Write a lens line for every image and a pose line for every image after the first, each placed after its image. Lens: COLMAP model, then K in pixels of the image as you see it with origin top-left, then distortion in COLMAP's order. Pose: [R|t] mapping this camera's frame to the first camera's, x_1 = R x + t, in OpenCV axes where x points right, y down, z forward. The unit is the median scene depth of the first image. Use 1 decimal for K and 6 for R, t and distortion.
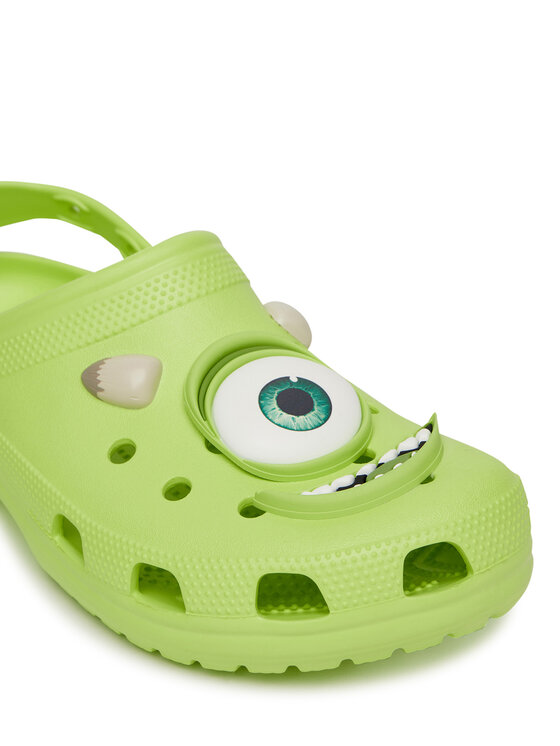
lens RADIAL K [[1347.5, 0, 280.0], [0, 1347.5, 373.1], [0, 0, 1]] dist [0.031637, 0.000000]
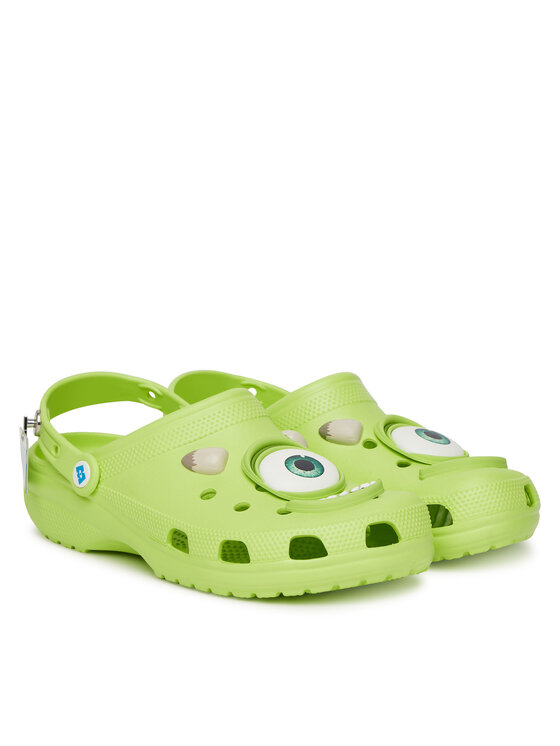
lens RADIAL K [[2192.7, 0, 280.0], [0, 2192.7, 373.1], [0, 0, 1]] dist [0.001583, 0.000000]
pose [[0.996619, 0.019013, 0.079929, -0.265179], [0.006958, 0.949826, -0.312701, 0.842120], [-0.081864, 0.312200, 0.946483, -1.883023]]
